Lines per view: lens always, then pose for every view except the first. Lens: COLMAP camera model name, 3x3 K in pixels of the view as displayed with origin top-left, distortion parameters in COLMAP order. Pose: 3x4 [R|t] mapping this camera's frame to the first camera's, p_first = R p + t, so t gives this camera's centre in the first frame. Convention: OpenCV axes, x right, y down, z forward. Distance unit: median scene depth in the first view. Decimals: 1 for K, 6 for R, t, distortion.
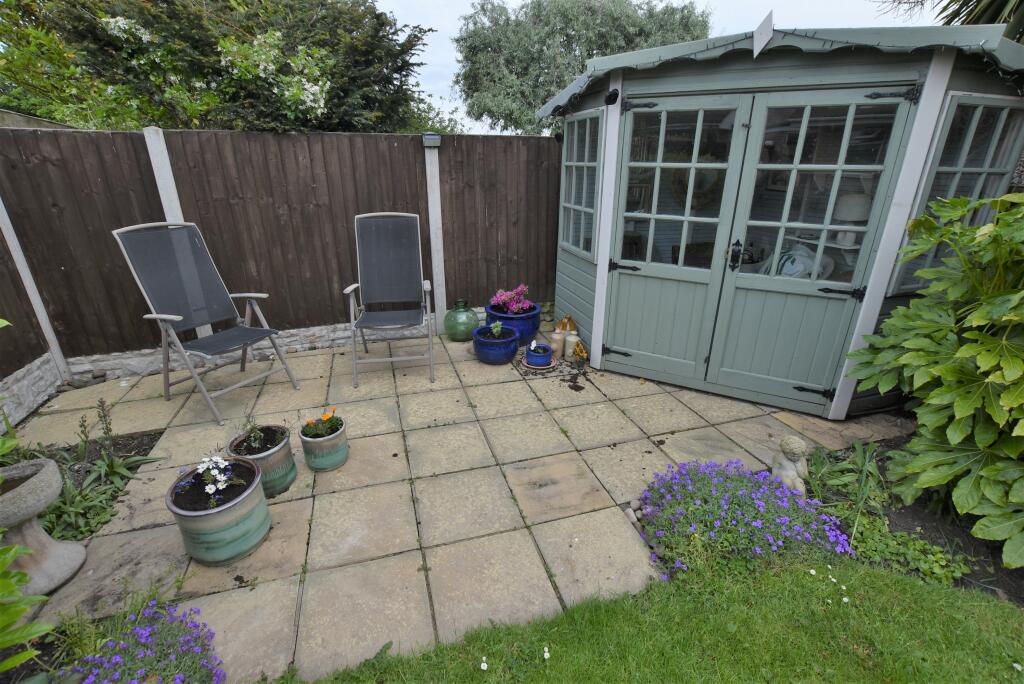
lens RADIAL K [[452.6, 0, 511.9], [0, 452.6, 348.9], [0, 0, 1]] dist [-0.027872, 0.000298]
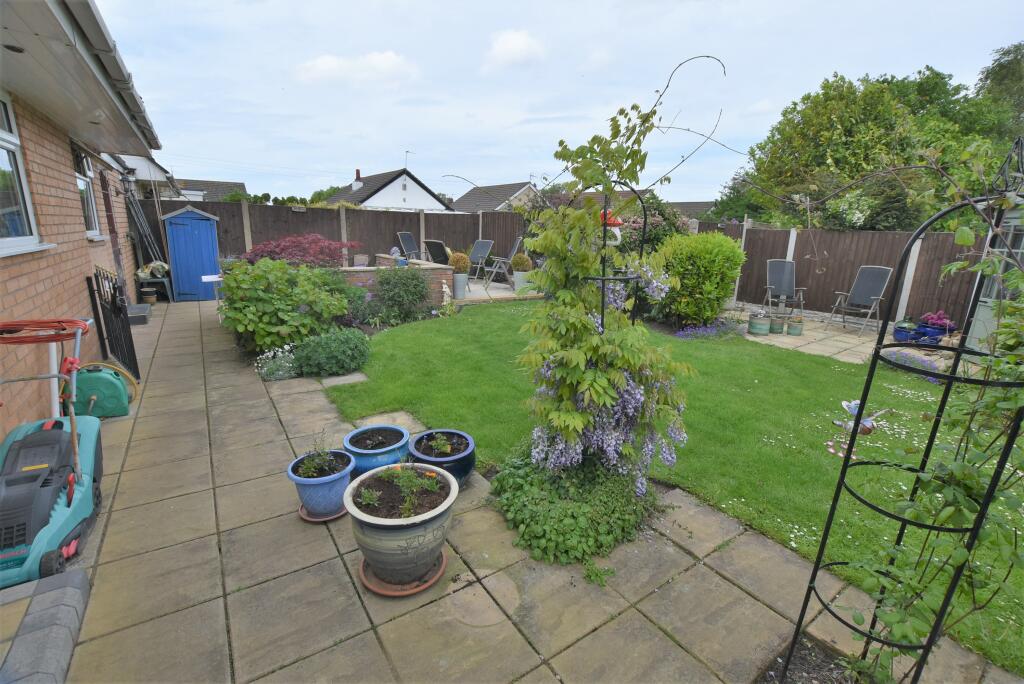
lens RADIAL K [[452.6, 0, 511.9], [0, 452.6, 348.9], [0, 0, 1]] dist [-0.027872, 0.000298]
pose [[0.307927, 0.246544, -0.918911, 1.358241], [-0.383814, 0.915951, 0.117134, 0.534212], [0.870556, 0.316622, 0.376673, -1.332824]]
